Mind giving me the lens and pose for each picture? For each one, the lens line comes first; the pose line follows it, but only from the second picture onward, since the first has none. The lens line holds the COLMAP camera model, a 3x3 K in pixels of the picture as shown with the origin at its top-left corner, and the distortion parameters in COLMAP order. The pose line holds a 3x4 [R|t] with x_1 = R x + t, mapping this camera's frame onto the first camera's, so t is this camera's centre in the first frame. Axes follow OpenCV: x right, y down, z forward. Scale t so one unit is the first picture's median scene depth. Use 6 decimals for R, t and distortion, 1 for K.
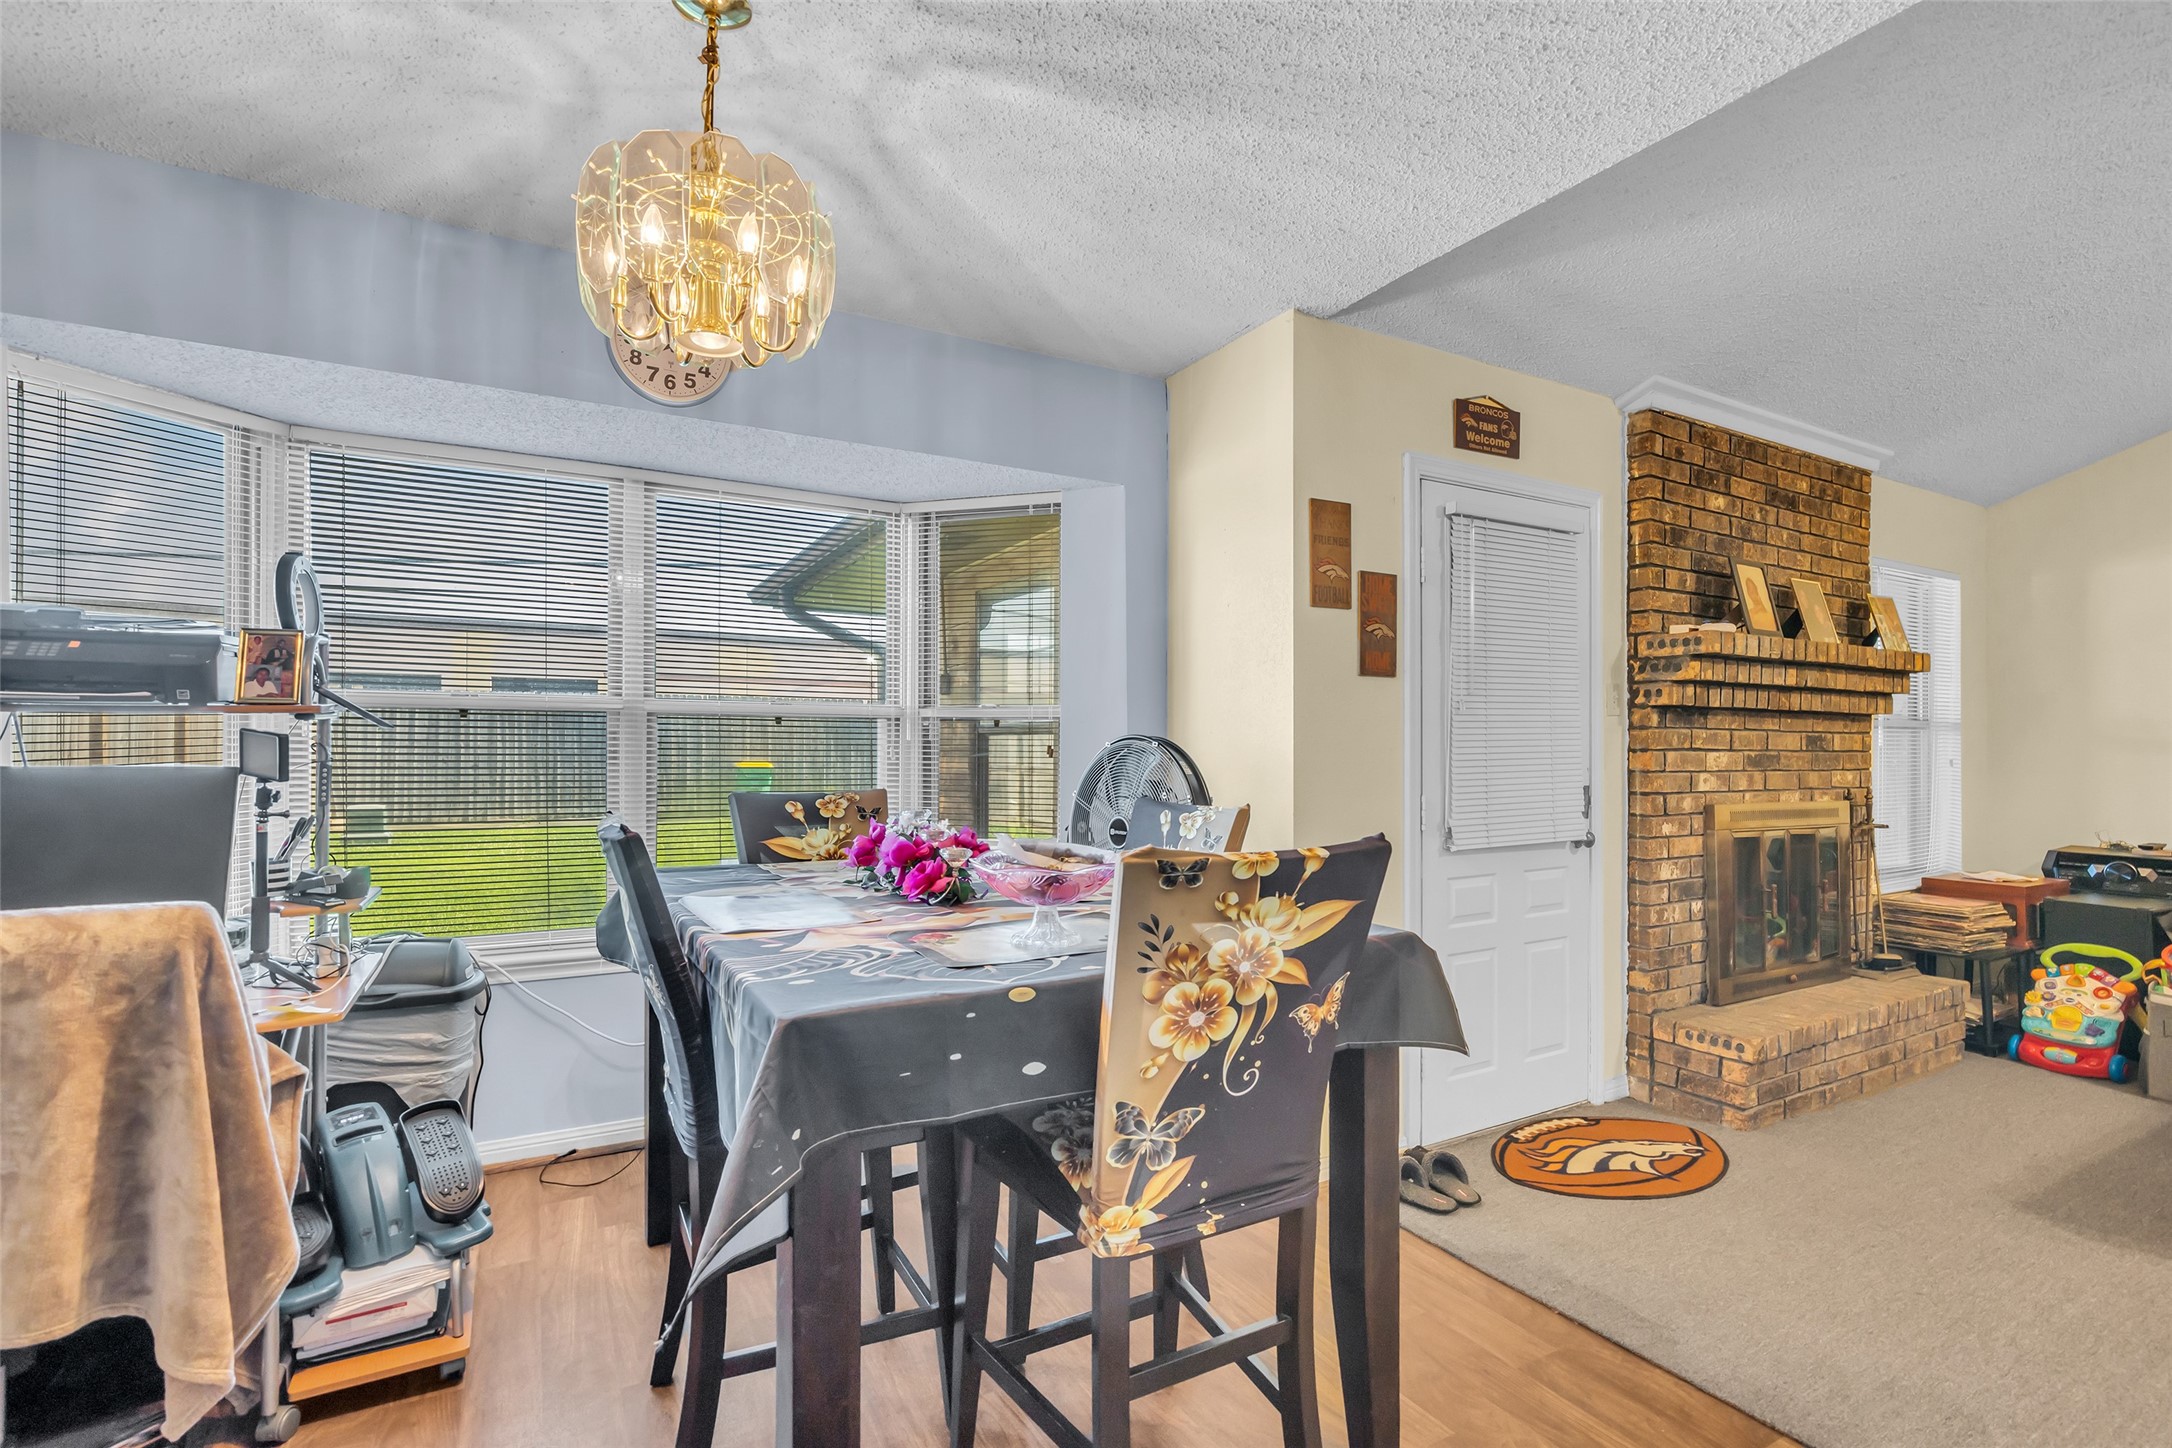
lens RADIAL K [[1010.3, 0, 1083.1], [0, 1010.3, 748.1], [0, 0, 1]] dist [-0.013812, 0.001115]
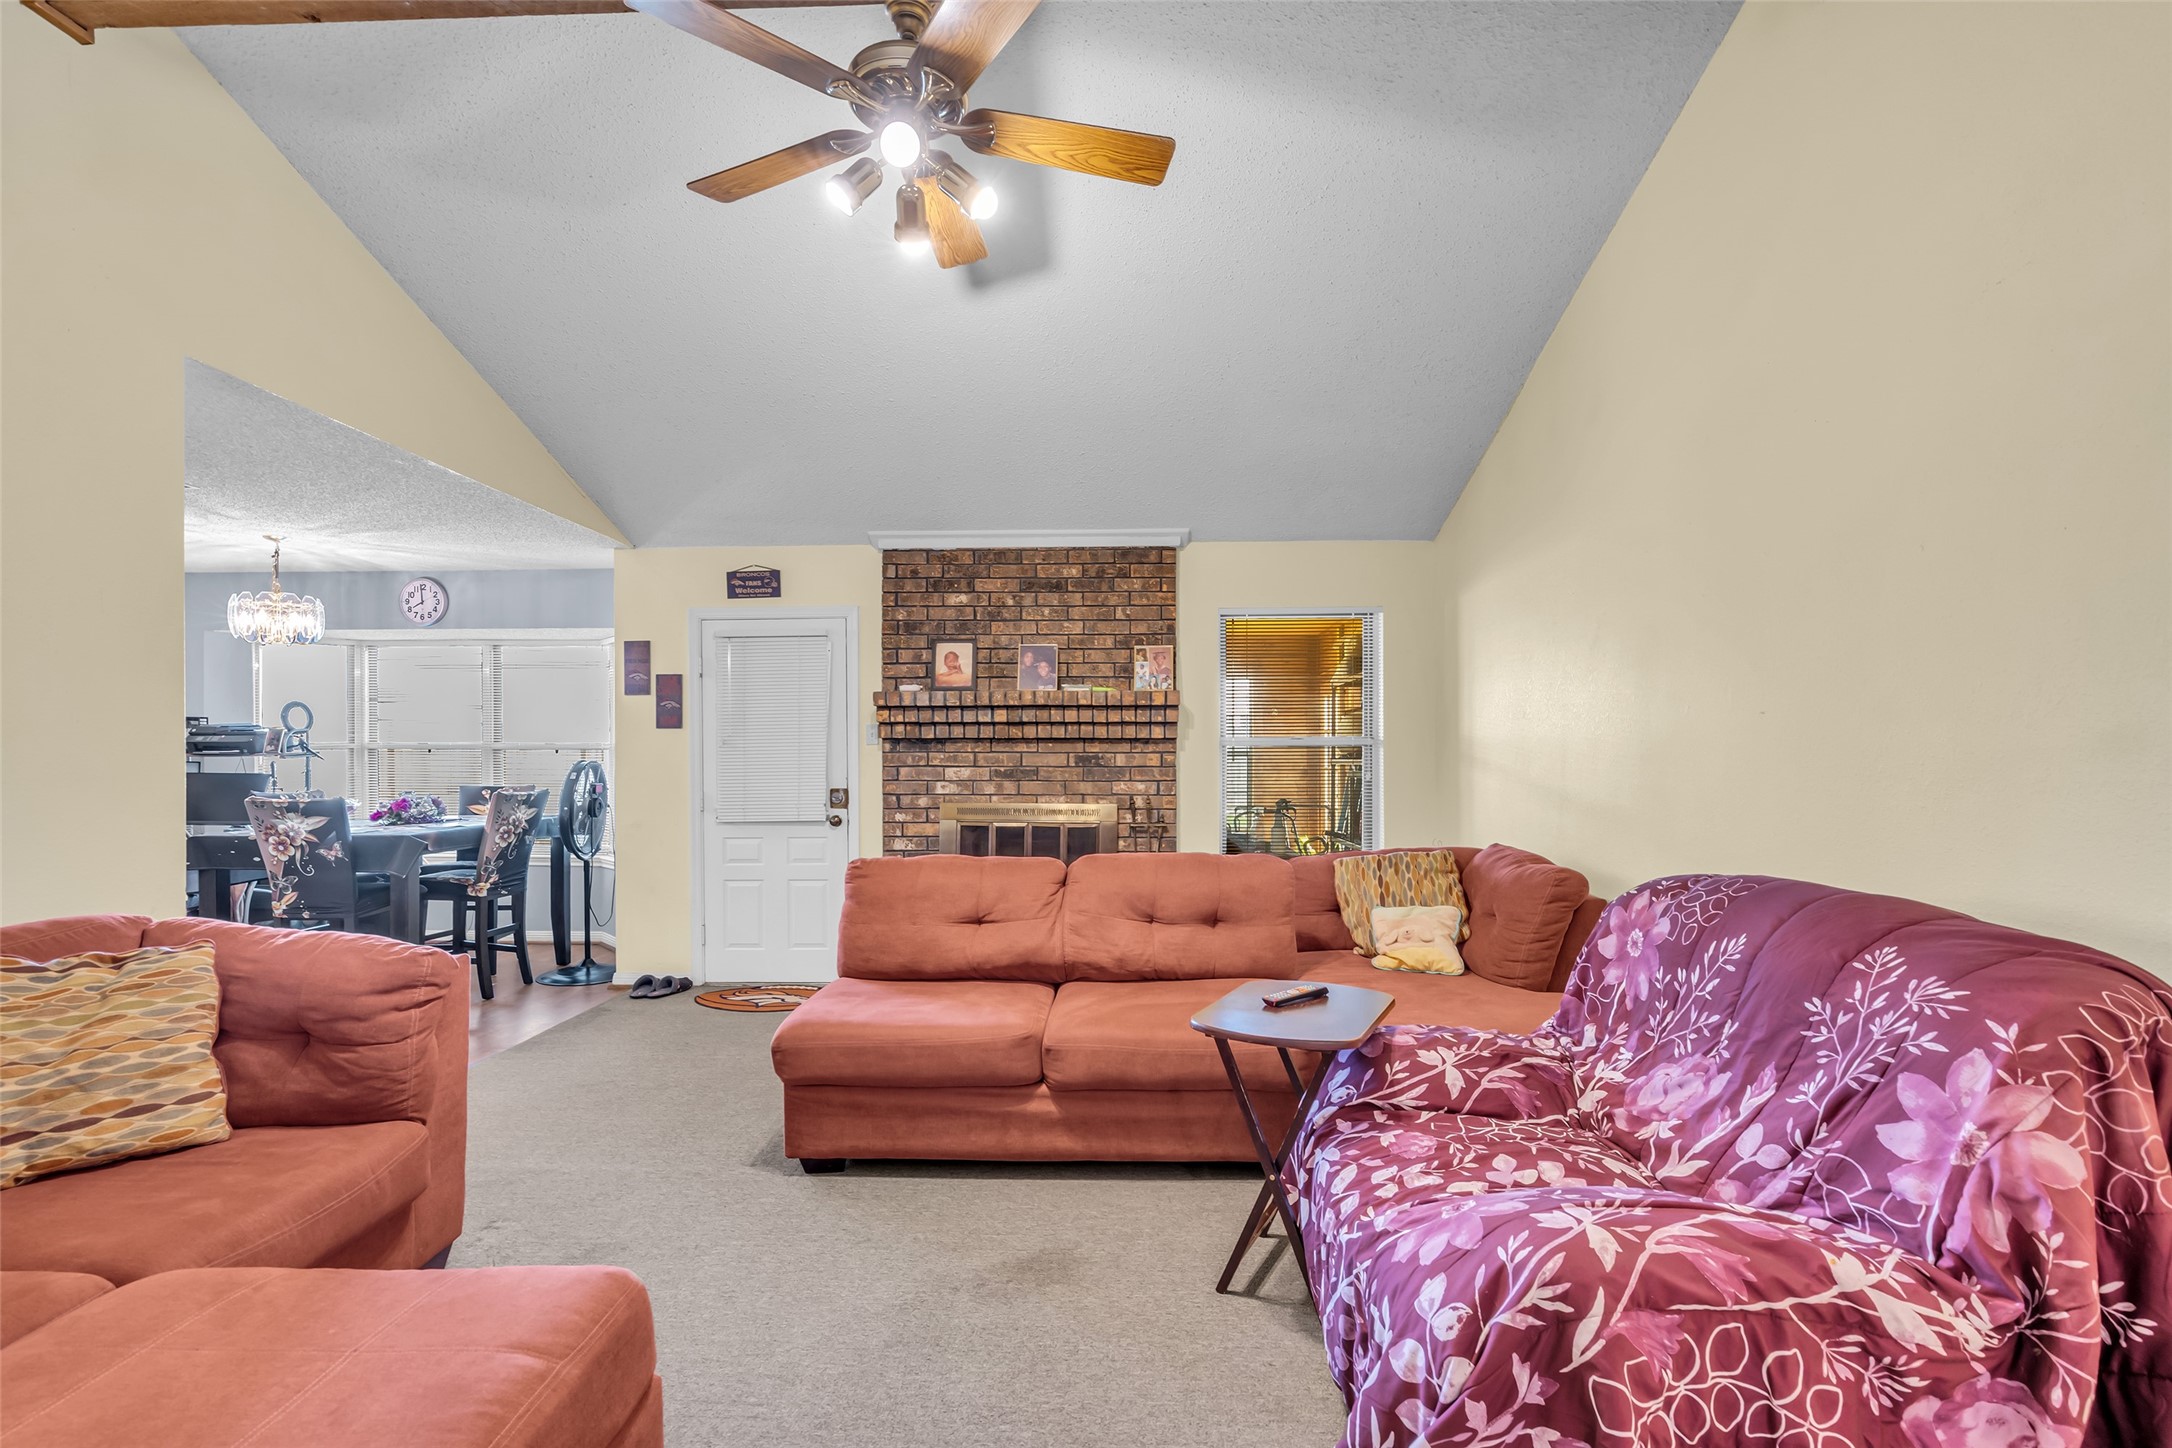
lens RADIAL K [[1010.3, 0, 1083.1], [0, 1010.3, 748.1], [0, 0, 1]] dist [-0.013812, 0.001115]
pose [[0.855056, -0.007658, -0.518480, 1.986398], [0.004558, 0.999963, -0.007253, -0.016792], [0.518516, 0.003838, 0.855059, -0.227489]]
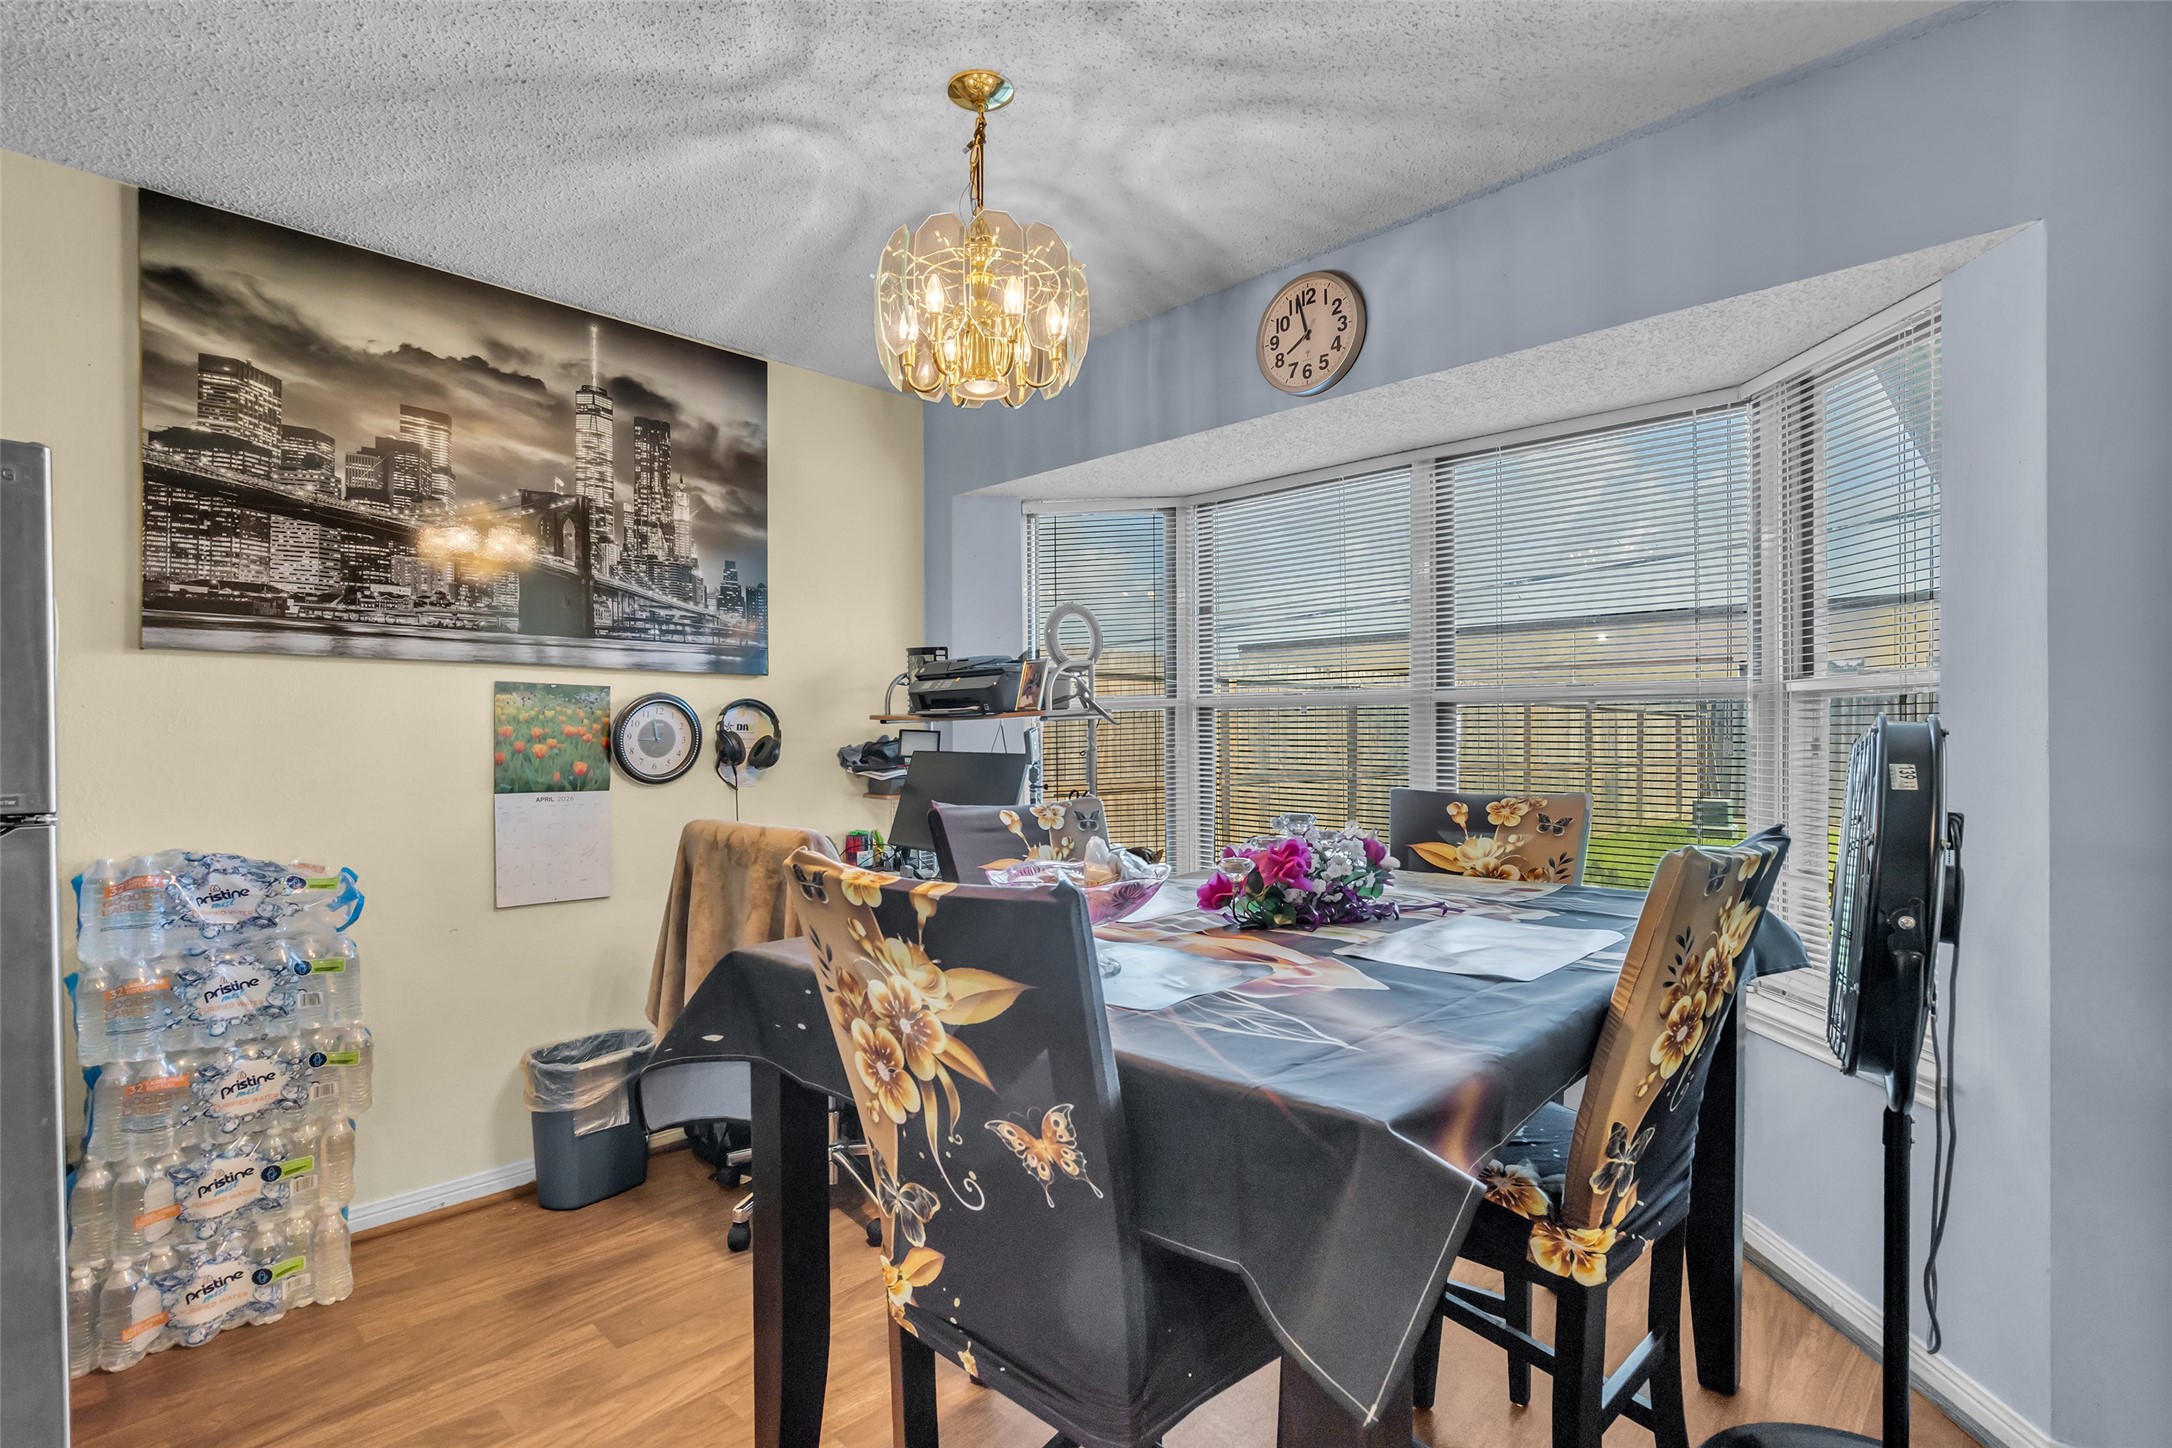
lens RADIAL K [[1043.7, 0, 1064.2], [0, 1043.7, 751.8], [0, 0, 1]] dist [-0.012822, 0.000888]
pose [[0.272111, 0.008888, -0.962225, 0.458288], [0.001700, 0.999951, 0.009717, 0.000954], [0.962264, -0.004280, 0.272083, 0.435110]]
